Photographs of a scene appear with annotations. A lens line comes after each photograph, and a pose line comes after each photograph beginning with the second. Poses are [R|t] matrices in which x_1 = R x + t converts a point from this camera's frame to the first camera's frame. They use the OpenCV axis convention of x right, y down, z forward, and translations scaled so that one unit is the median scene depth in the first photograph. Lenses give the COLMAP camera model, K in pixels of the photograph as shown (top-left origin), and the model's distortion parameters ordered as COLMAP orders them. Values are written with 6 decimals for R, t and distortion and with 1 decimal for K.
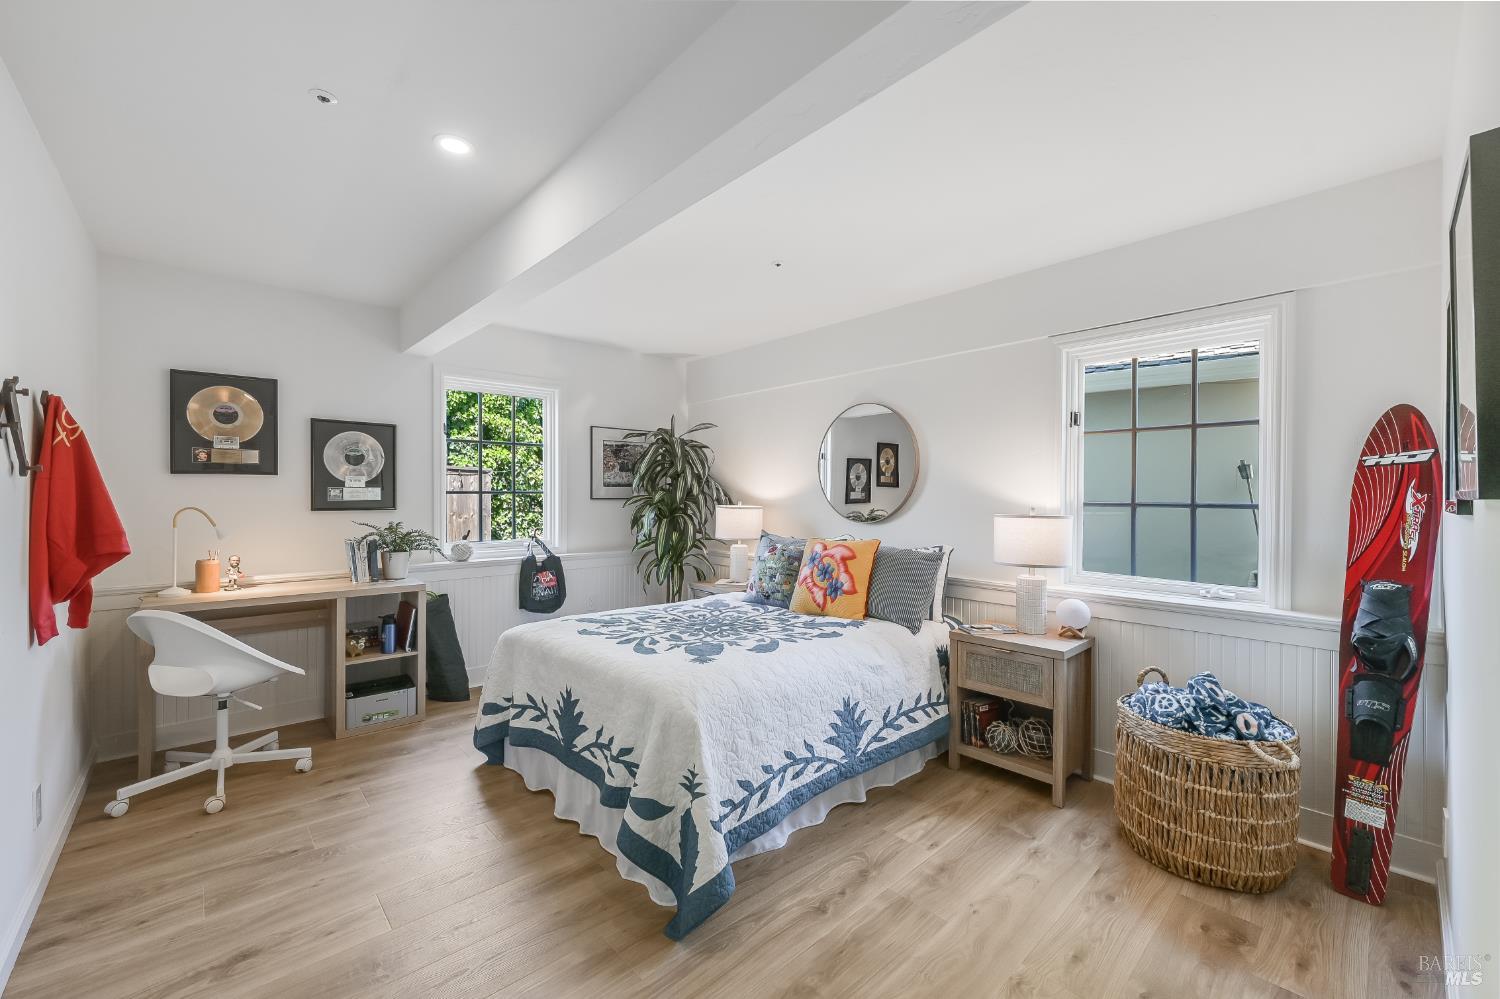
lens RADIAL K [[591.3, 0, 746.4], [0, 591.3, 489.3], [0, 0, 1]] dist [0.001715, 0.000176]
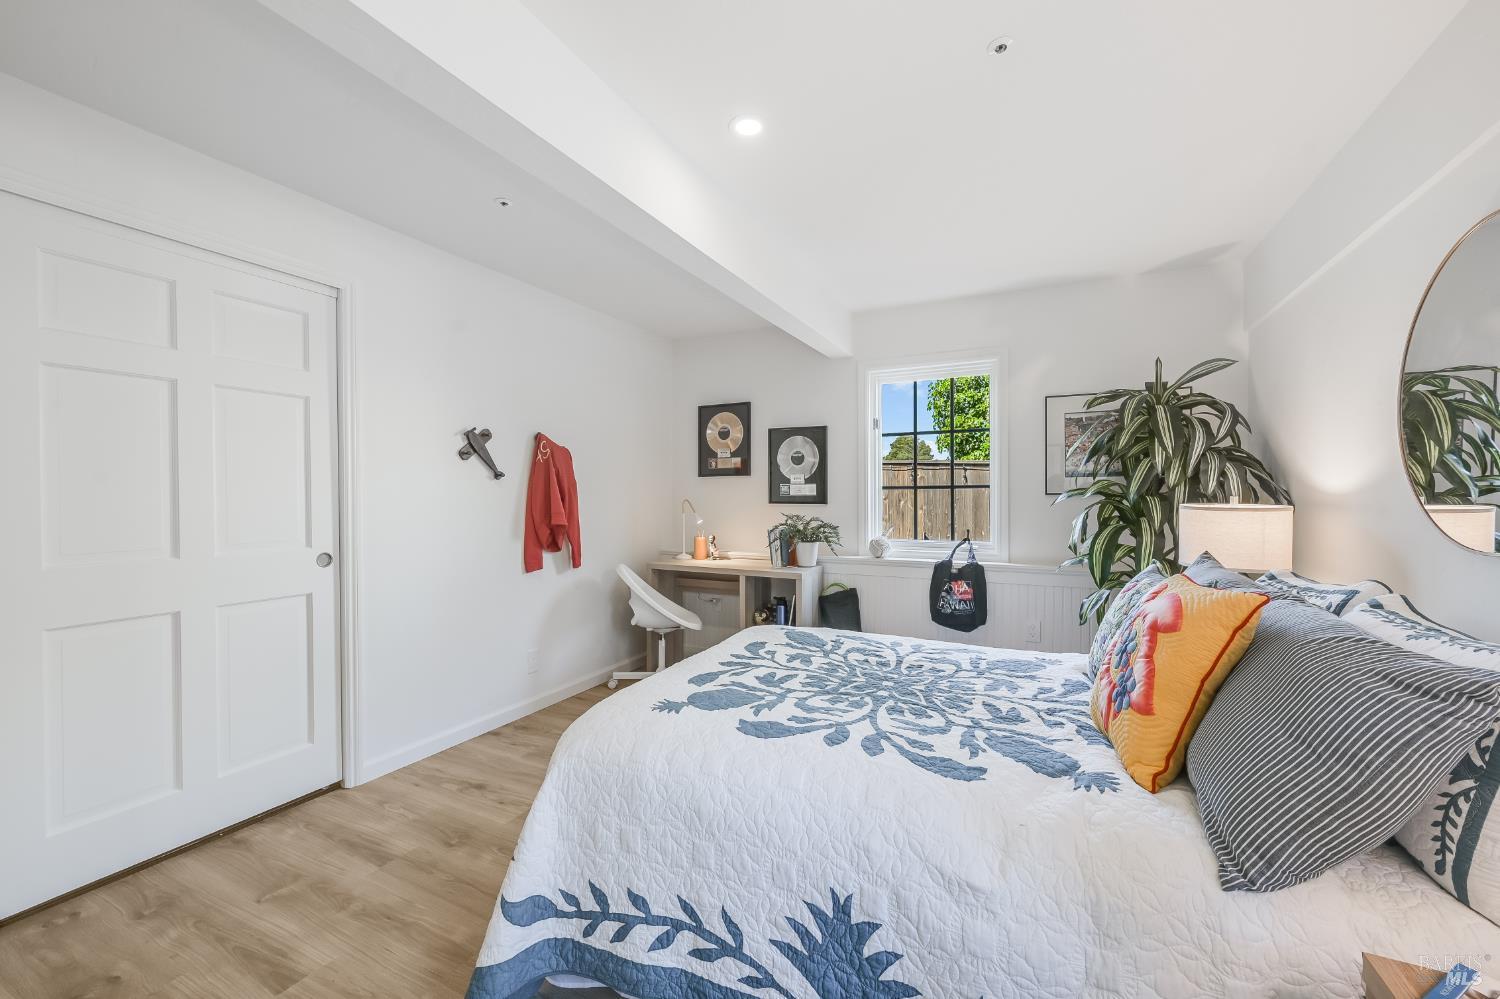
lens RADIAL K [[591.3, 0, 746.4], [0, 591.3, 489.3], [0, 0, 1]] dist [0.001715, 0.000176]
pose [[0.375152, -0.011183, -0.926896, 0.405704], [0.011900, 0.999903, -0.007247, 0.015786], [0.926887, -0.008312, 0.375249, 0.512276]]
